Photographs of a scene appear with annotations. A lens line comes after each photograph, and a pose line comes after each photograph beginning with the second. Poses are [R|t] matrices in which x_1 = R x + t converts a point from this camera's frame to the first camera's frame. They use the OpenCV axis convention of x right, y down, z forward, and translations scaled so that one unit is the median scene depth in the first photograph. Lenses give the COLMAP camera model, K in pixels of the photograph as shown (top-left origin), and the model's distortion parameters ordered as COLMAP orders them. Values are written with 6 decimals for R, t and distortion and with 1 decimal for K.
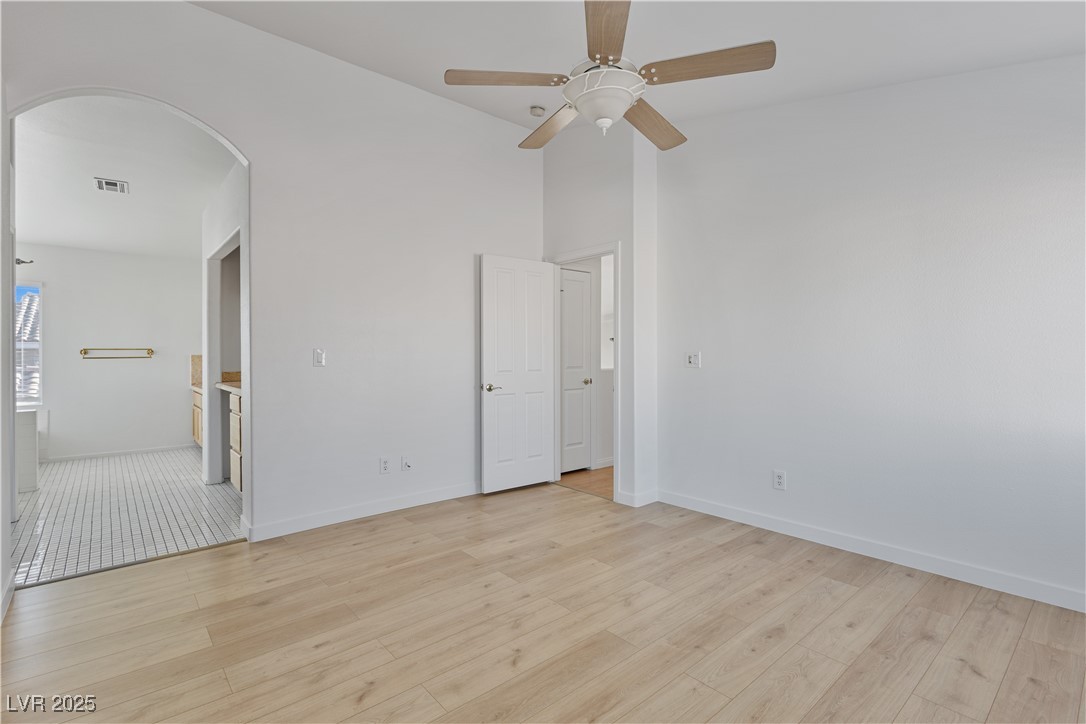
lens RADIAL K [[502.7, 0, 536.5], [0, 502.7, 360.9], [0, 0, 1]] dist [0.003250, 0.000445]
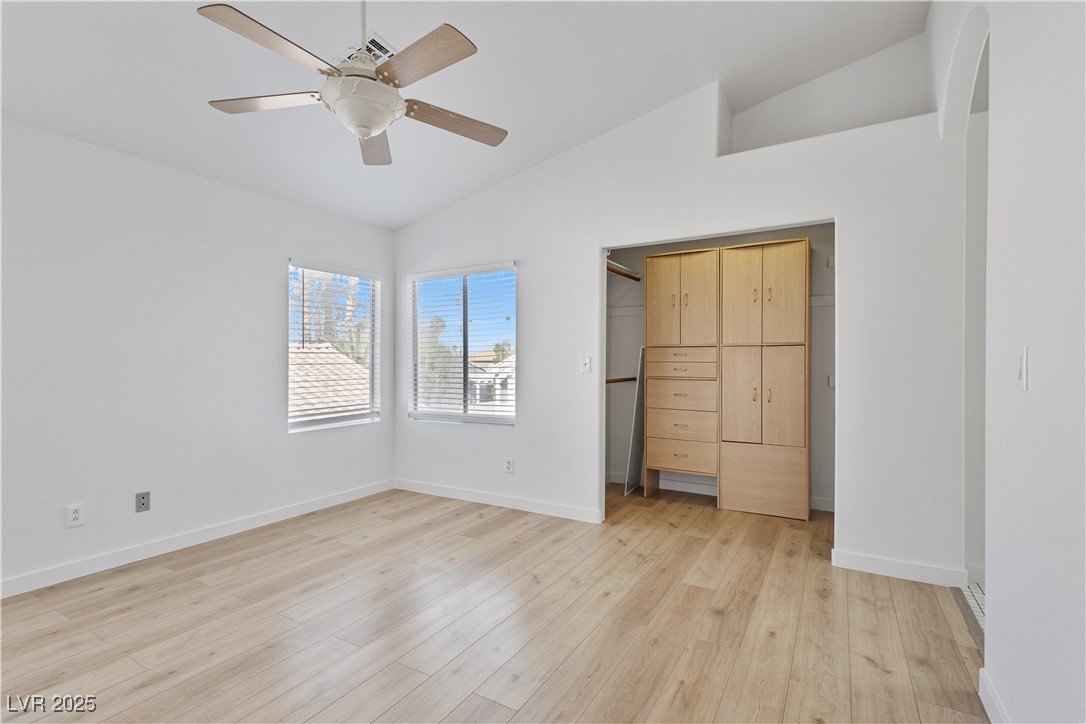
lens RADIAL K [[502.7, 0, 542.7], [0, 502.7, 362.6], [0, 0, 1]] dist [0.003250, 0.000445]
pose [[-0.945141, 0.000994, -0.326661, 0.108835], [-0.001728, 0.999966, 0.008040, -0.017927], [0.326658, 0.008164, -0.945107, 1.801490]]
